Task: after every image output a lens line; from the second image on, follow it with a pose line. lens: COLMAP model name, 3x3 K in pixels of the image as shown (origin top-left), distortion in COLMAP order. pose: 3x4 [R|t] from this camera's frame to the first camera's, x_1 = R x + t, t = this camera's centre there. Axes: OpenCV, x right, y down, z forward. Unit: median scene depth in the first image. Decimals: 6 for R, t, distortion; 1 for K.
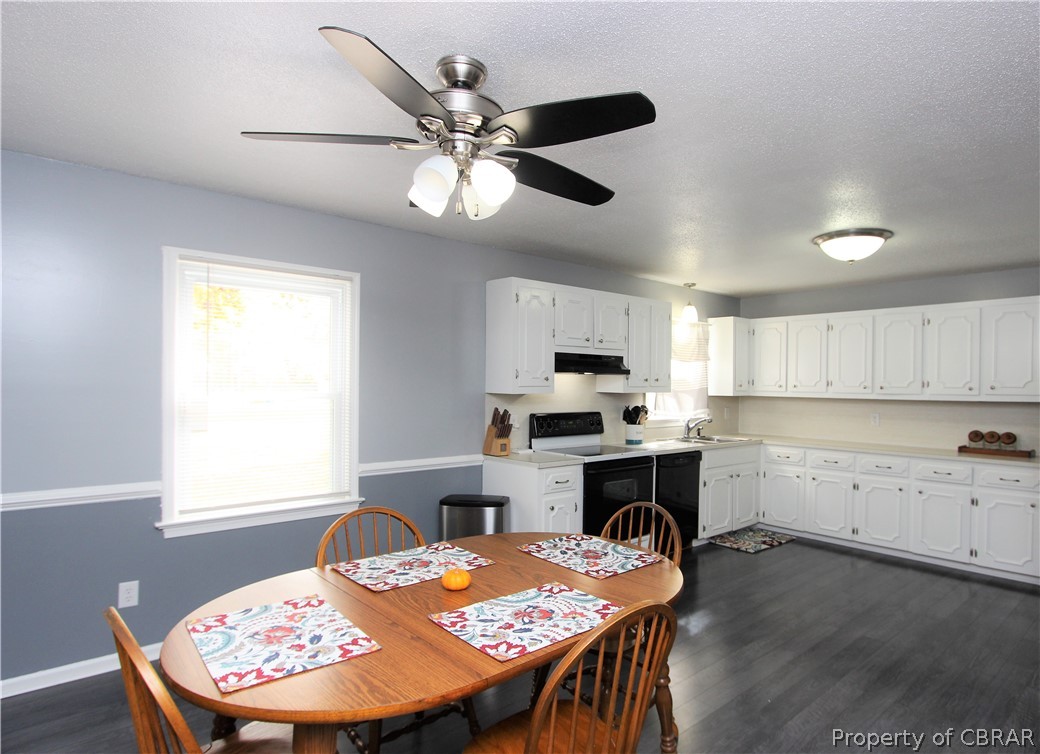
lens RADIAL K [[588.1, 0, 520.0], [0, 588.1, 377.0], [0, 0, 1]] dist [-0.000439, 0.000028]
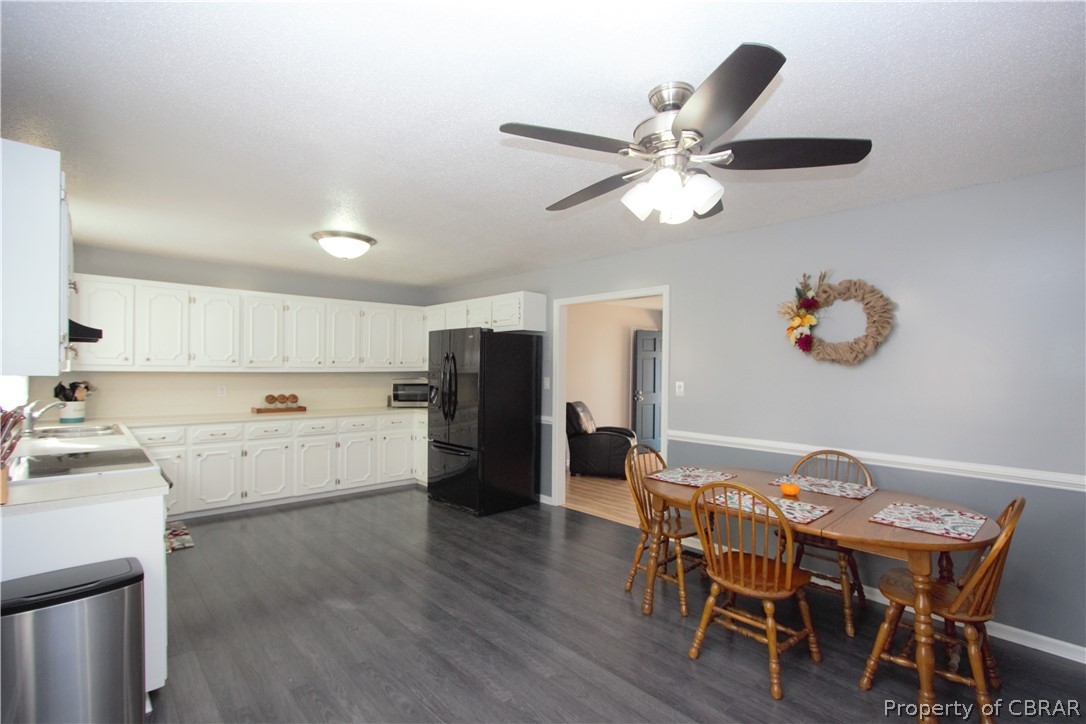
lens RADIAL K [[521.0, 0, 544.2], [0, 521.0, 390.3], [0, 0, 1]] dist [0.001827, 0.000100]
pose [[-0.012410, -0.059388, 0.998158, -0.366350], [-0.024305, 0.997958, 0.059074, 0.000800], [-0.999628, -0.023527, -0.013828, 0.442990]]
